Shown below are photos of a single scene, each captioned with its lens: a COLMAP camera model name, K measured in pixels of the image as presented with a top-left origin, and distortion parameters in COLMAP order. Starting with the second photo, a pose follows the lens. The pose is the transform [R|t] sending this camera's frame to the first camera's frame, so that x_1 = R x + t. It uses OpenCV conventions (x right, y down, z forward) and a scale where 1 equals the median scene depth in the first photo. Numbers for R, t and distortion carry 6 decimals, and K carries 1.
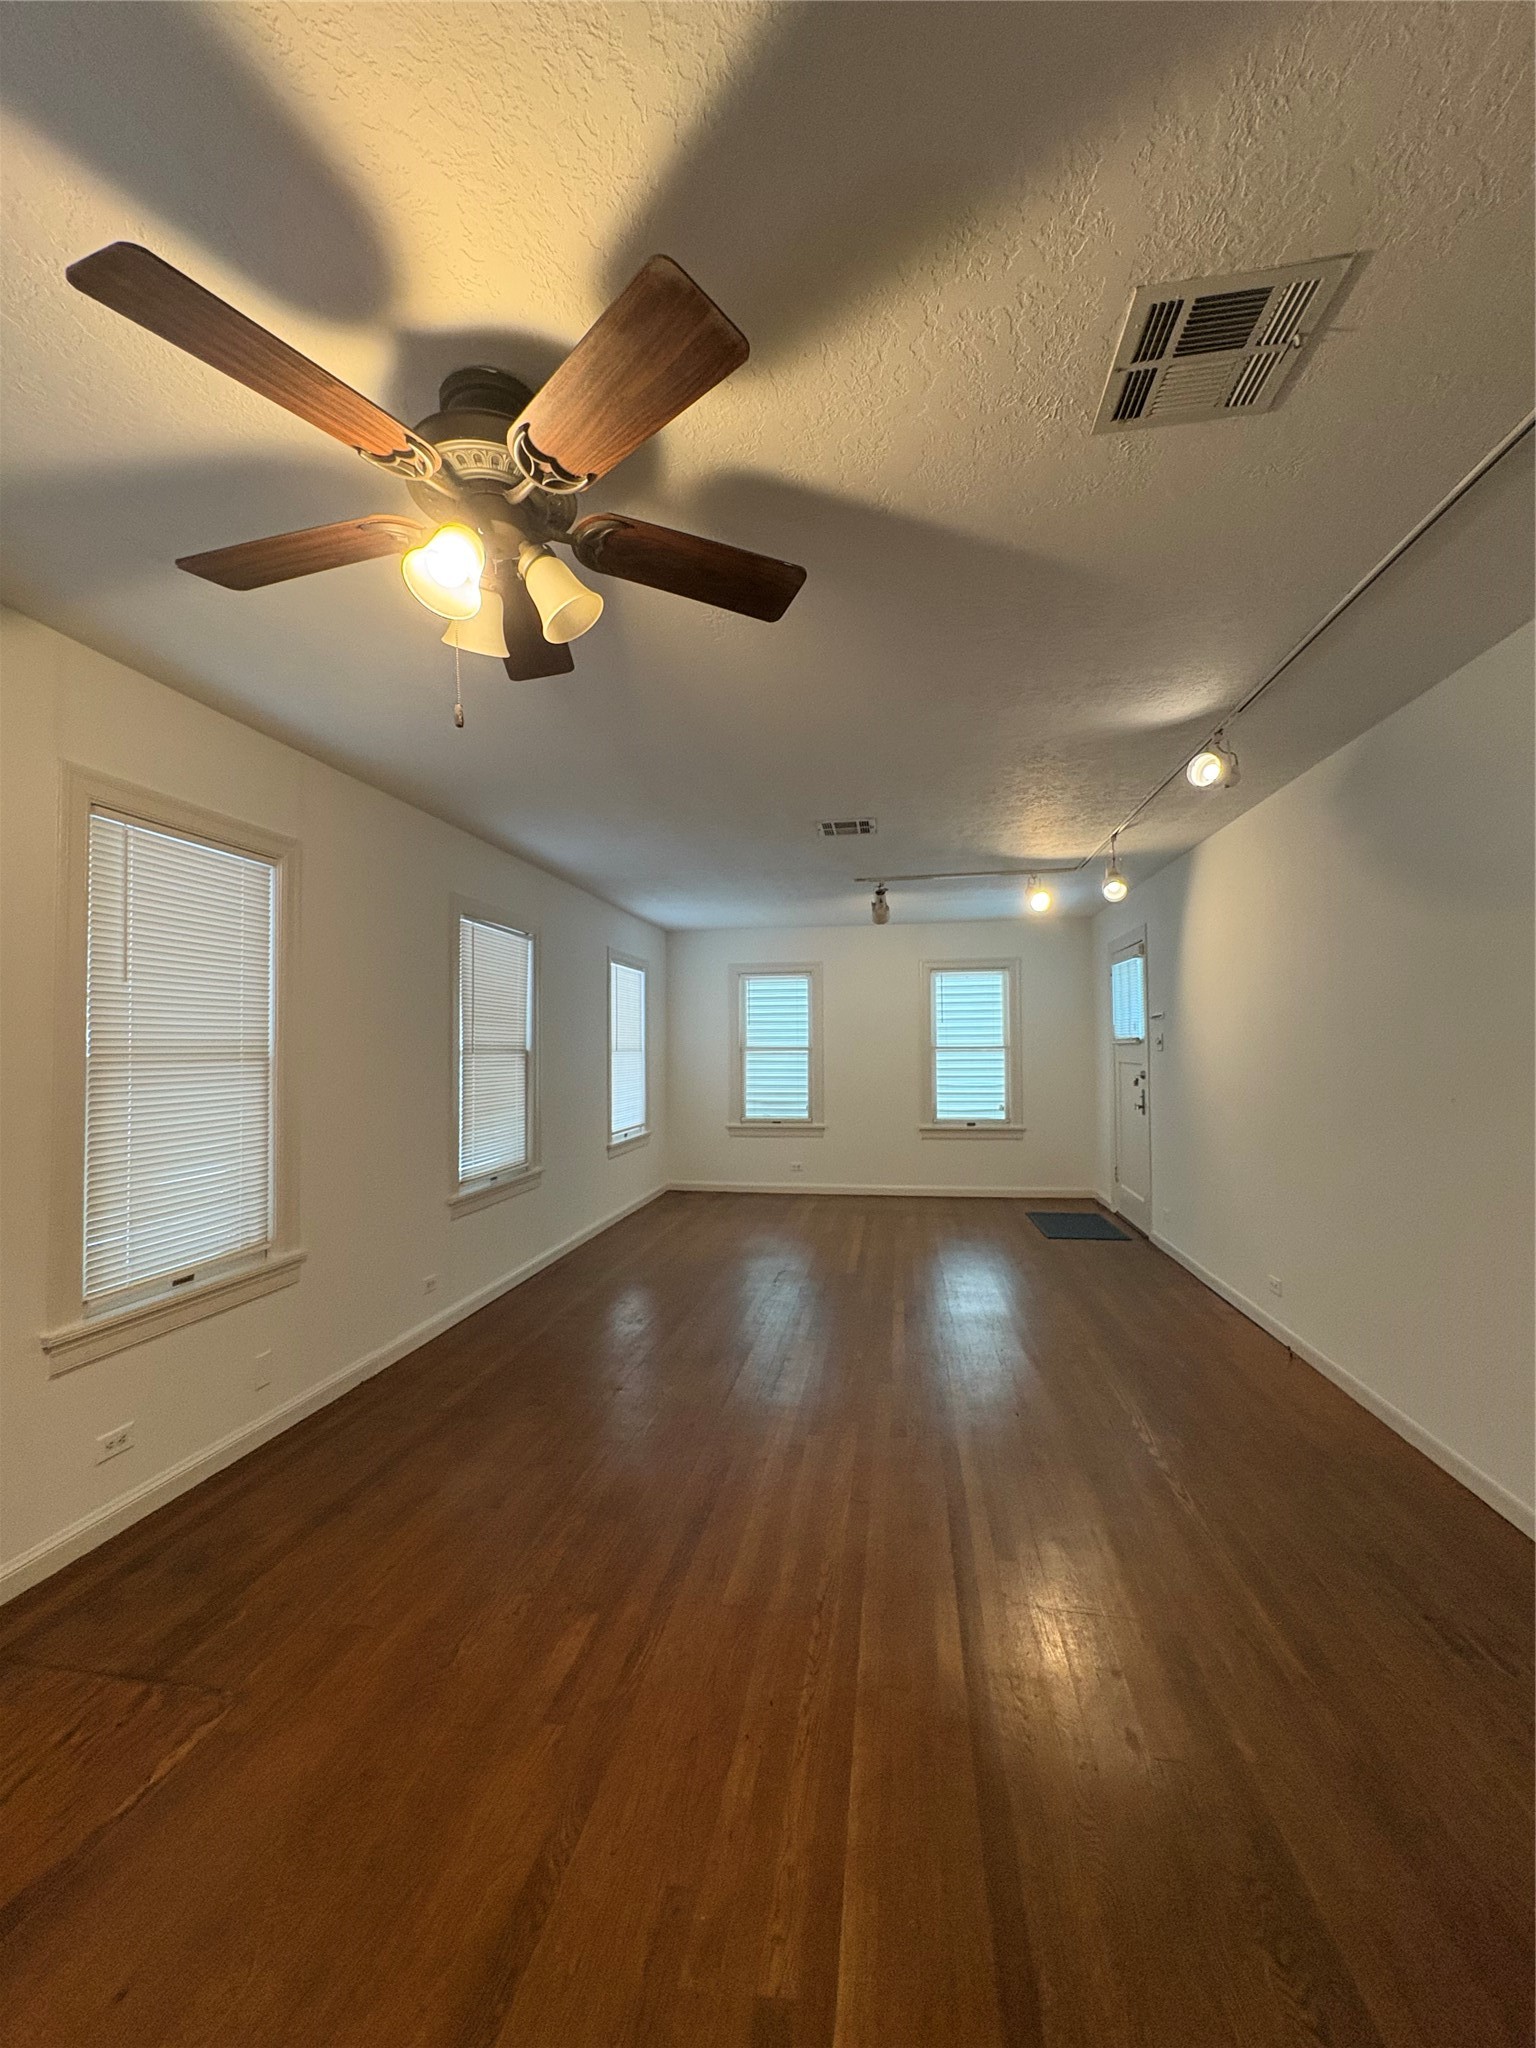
lens RADIAL K [[823.4, 0, 772.2], [0, 823.4, 1026.6], [0, 0, 1]] dist [0.003370, -0.000056]
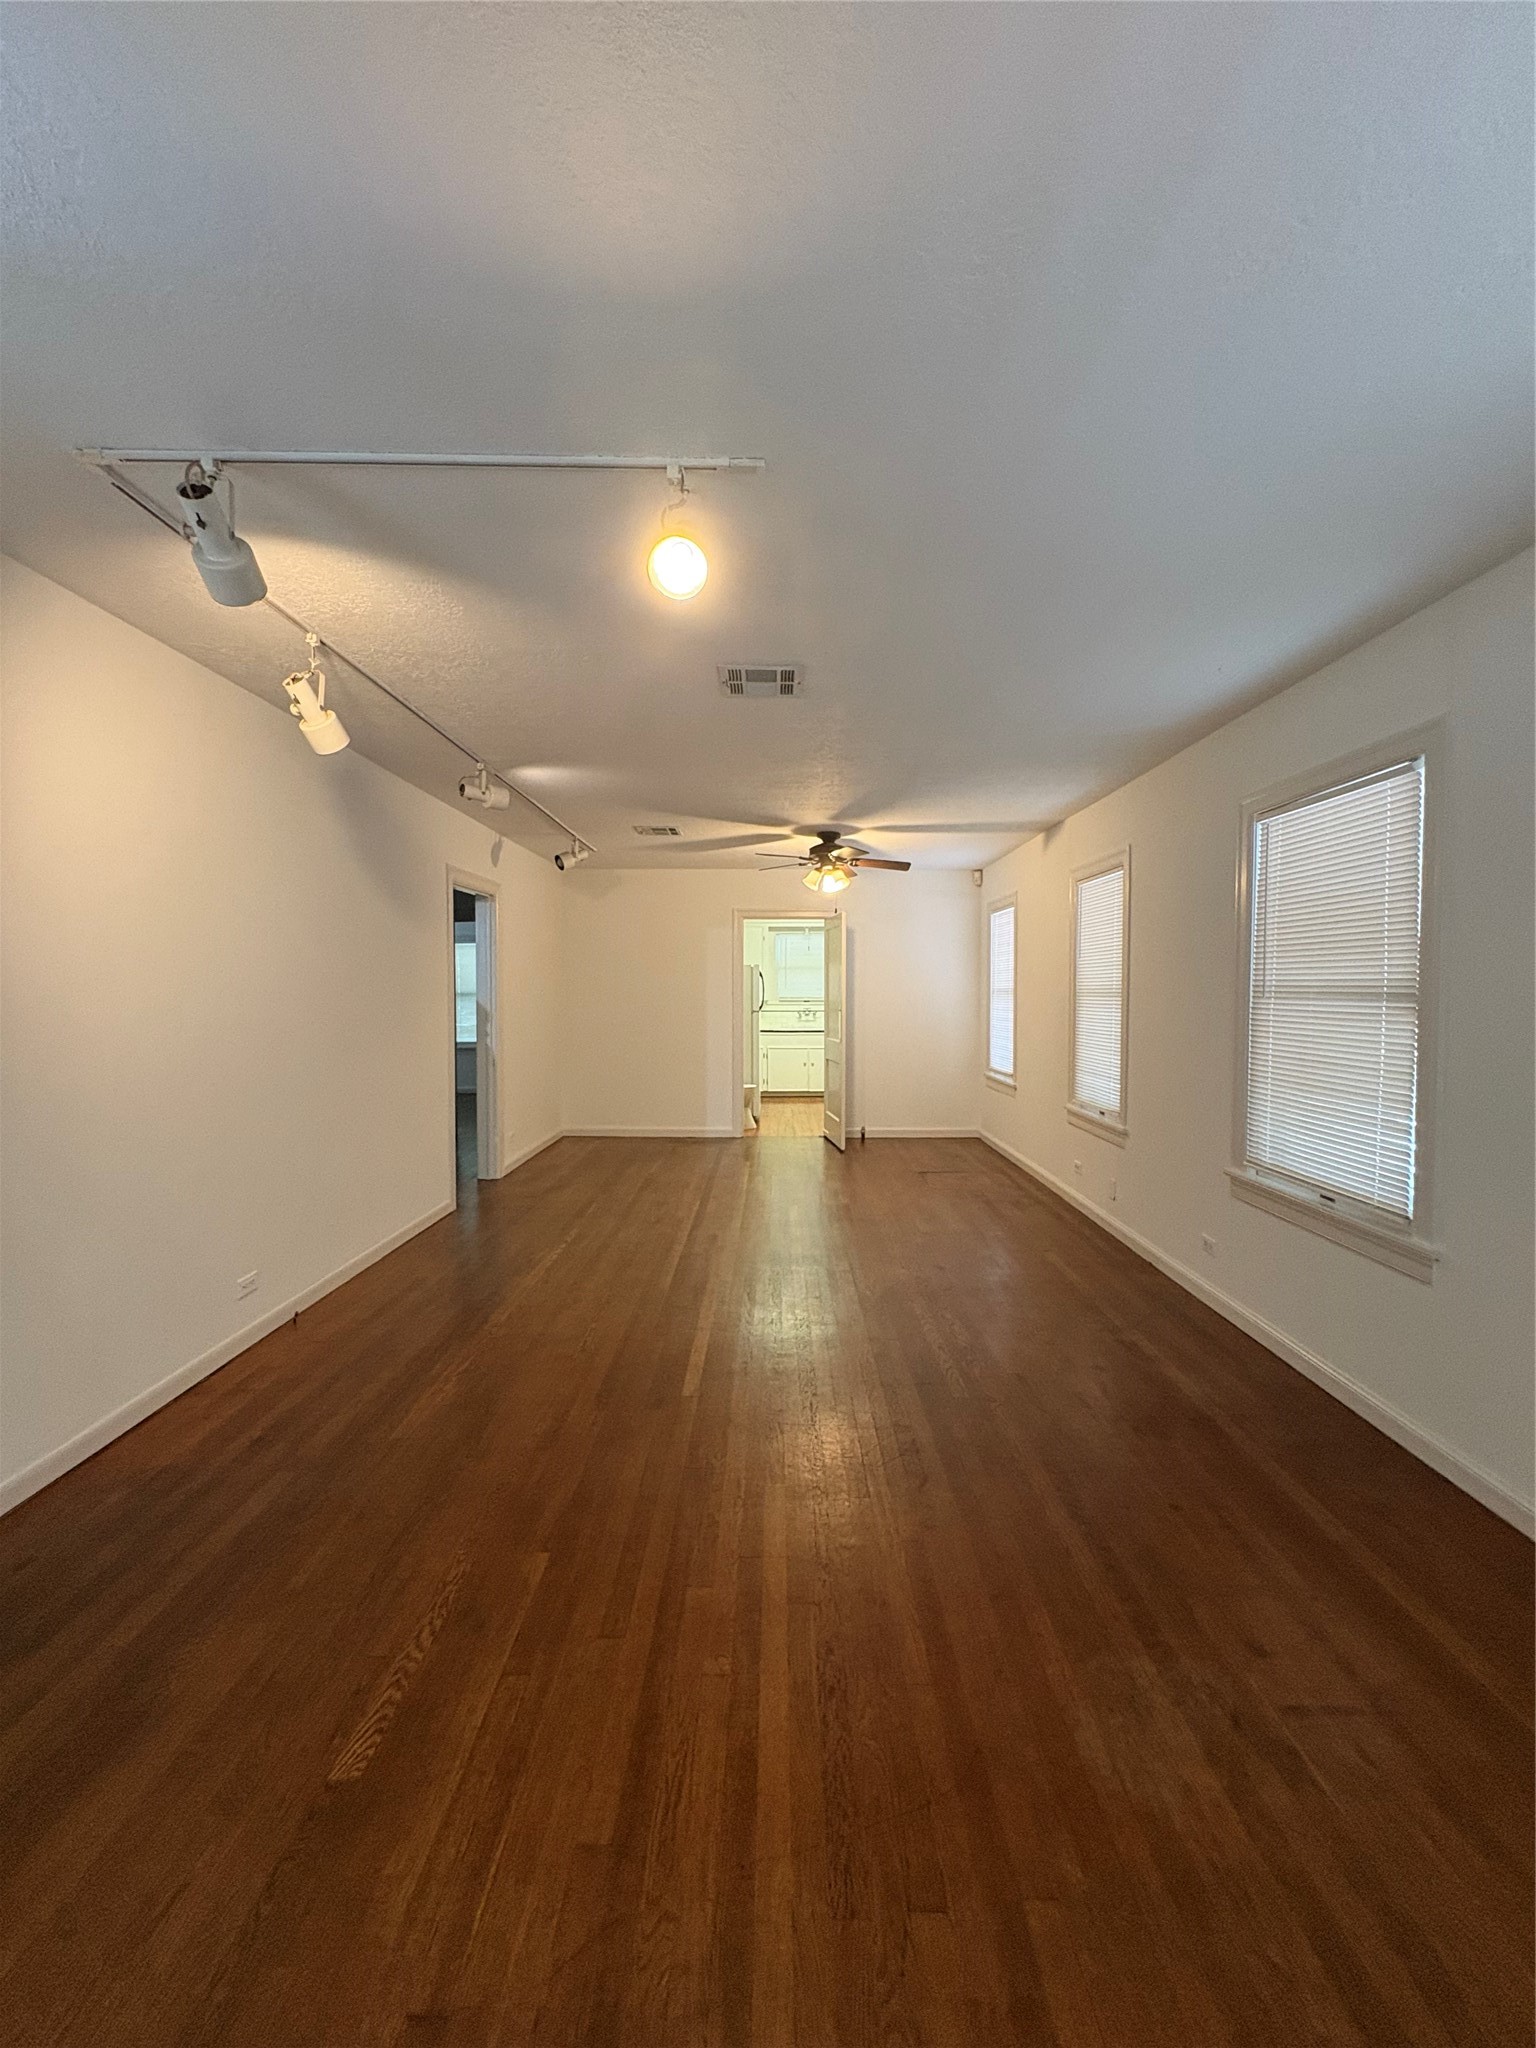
lens RADIAL K [[823.4, 0, 769.9], [0, 823.4, 1018.4], [0, 0, 1]] dist [0.003370, -0.000056]
pose [[-0.988038, 0.015244, -0.153456, 0.193965], [0.013204, 0.999810, 0.014310, 0.037123], [0.153645, 0.012112, -0.988052, 1.730297]]
